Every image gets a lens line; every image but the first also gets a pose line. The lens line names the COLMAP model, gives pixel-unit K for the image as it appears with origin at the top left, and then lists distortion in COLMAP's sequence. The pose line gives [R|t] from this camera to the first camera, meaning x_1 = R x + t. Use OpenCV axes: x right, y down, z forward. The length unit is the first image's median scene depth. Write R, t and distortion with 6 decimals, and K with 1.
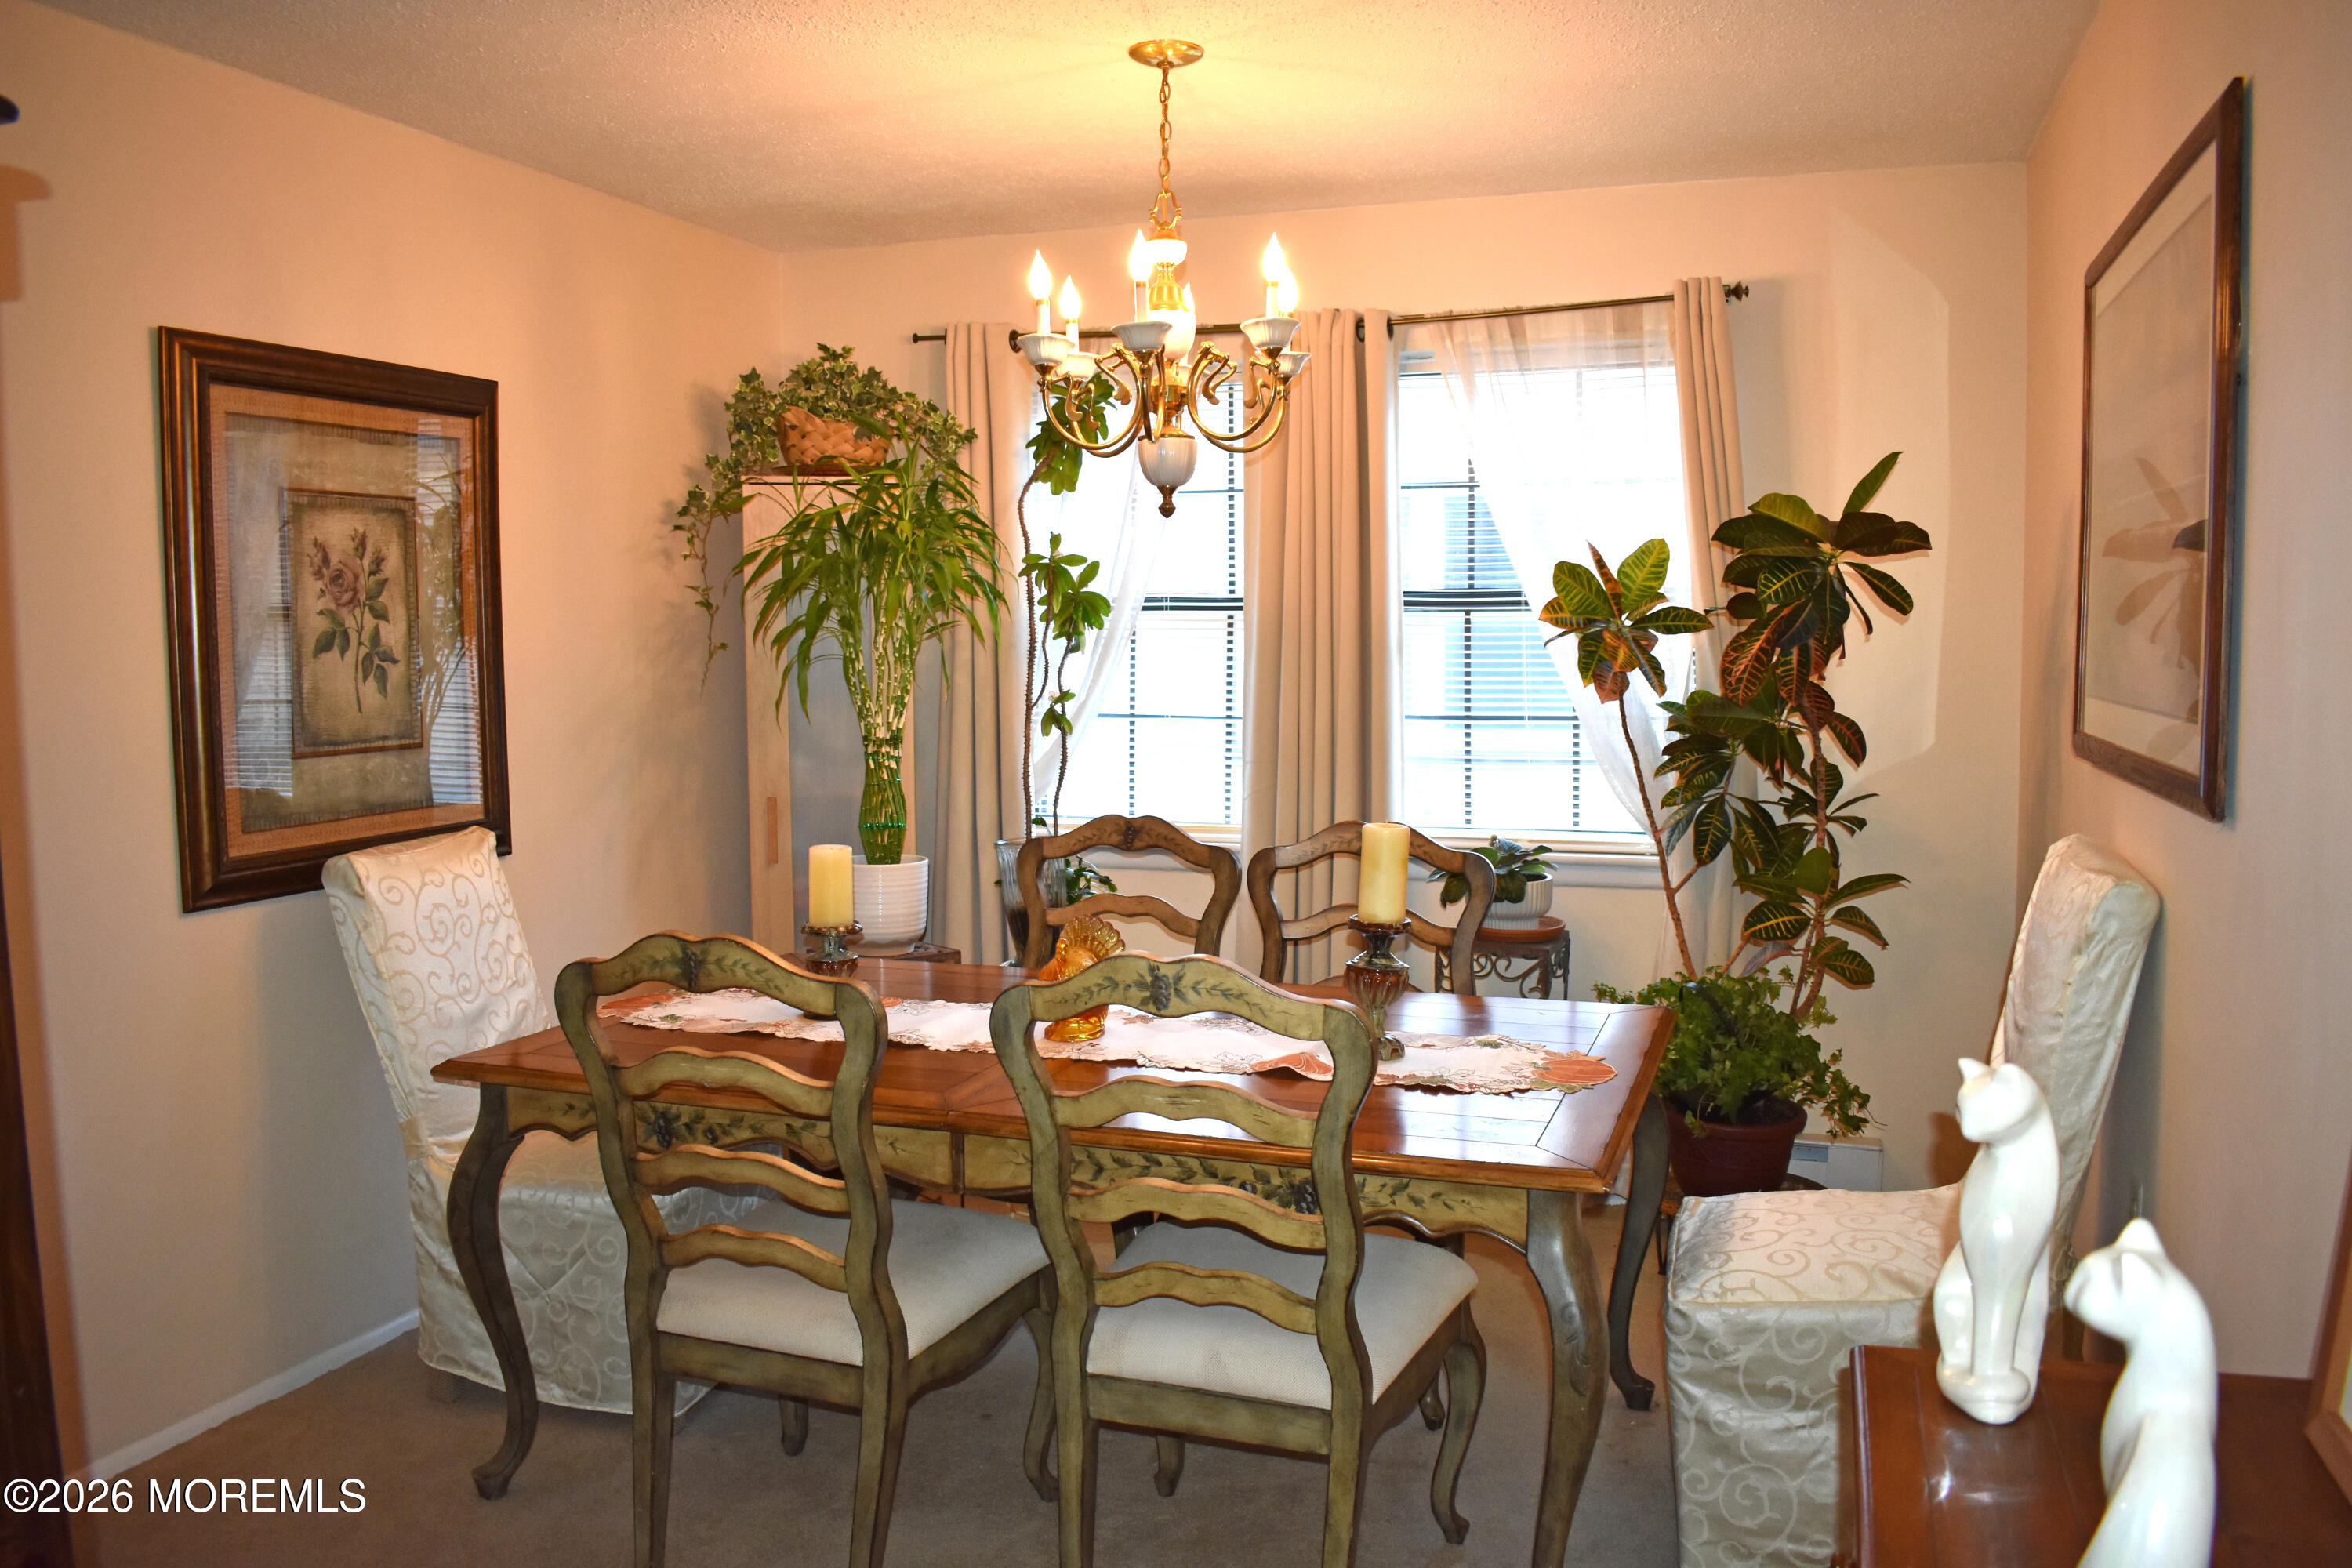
lens RADIAL K [[1854.6, 0, 1176.0], [0, 1854.6, 784.0], [0, 0, 1]] dist [-0.094949, 0.016288]
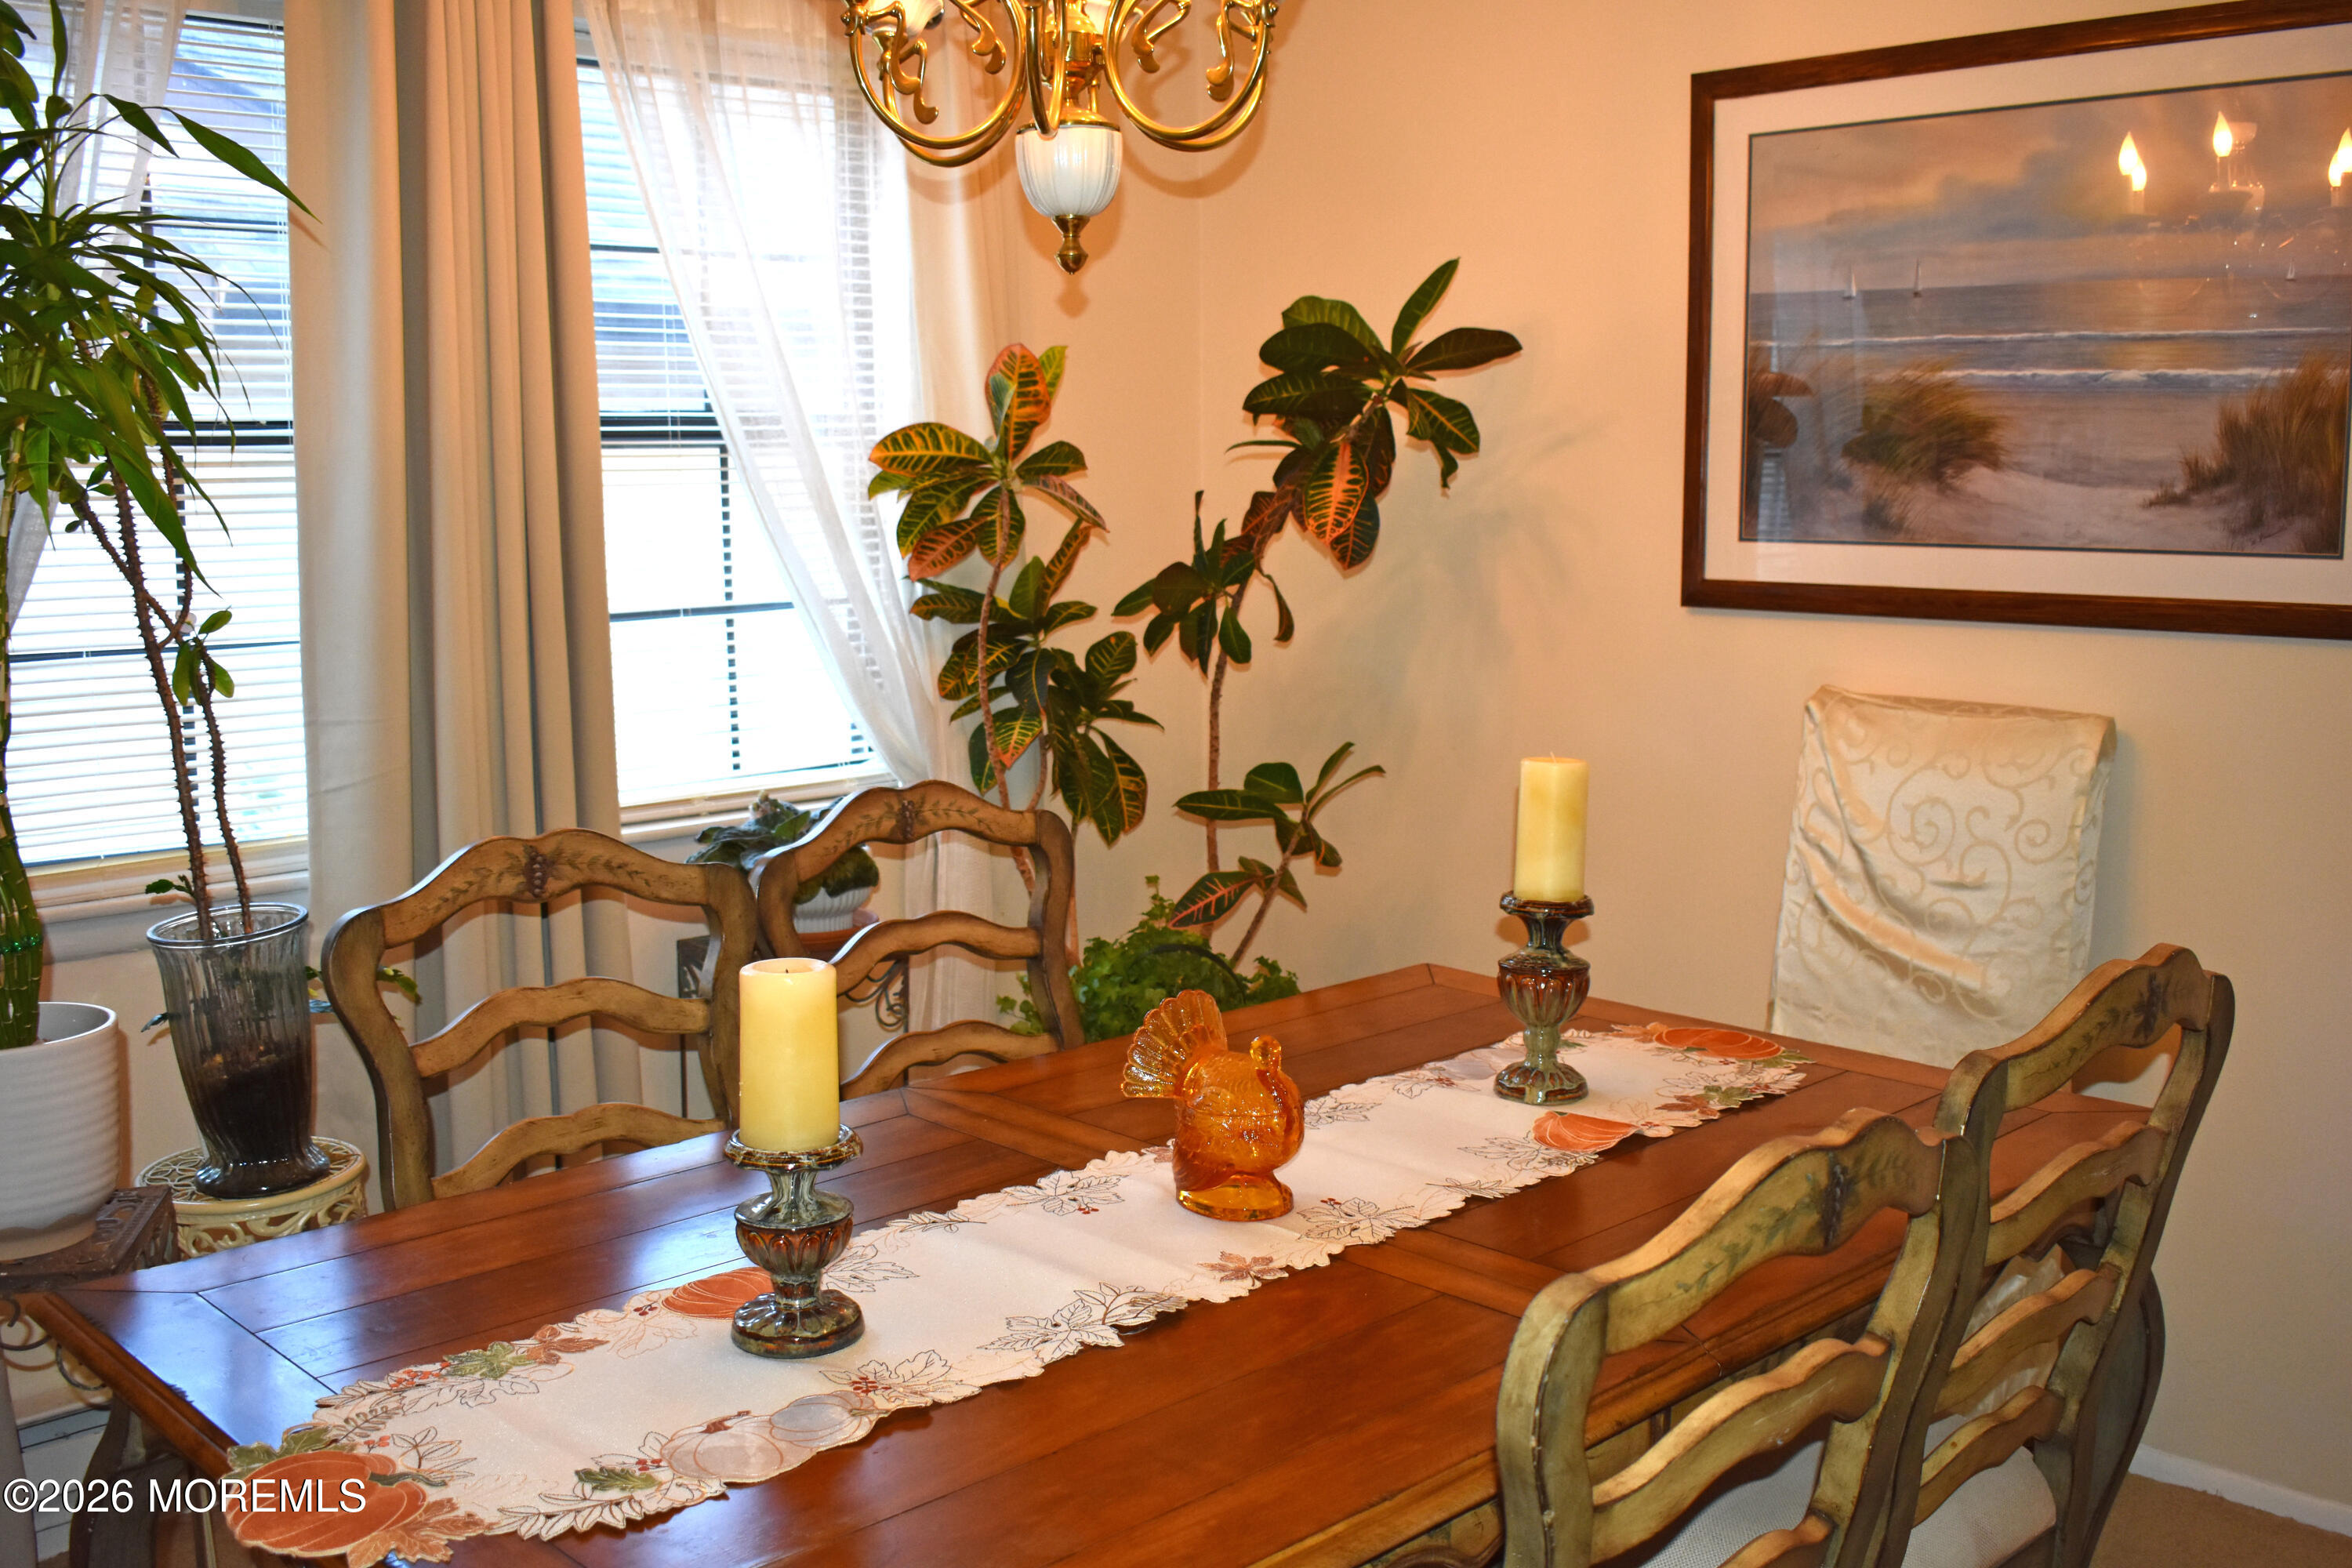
lens RADIAL K [[2231.6, 0, 1176.0], [0, 2231.6, 784.0], [0, 0, 1]] dist [-0.049818, -0.001017]
pose [[0.429735, -0.128314, 0.893791, -0.509057], [0.082284, 0.991298, 0.102751, -0.047268], [-0.899198, 0.029389, 0.436554, 0.558294]]
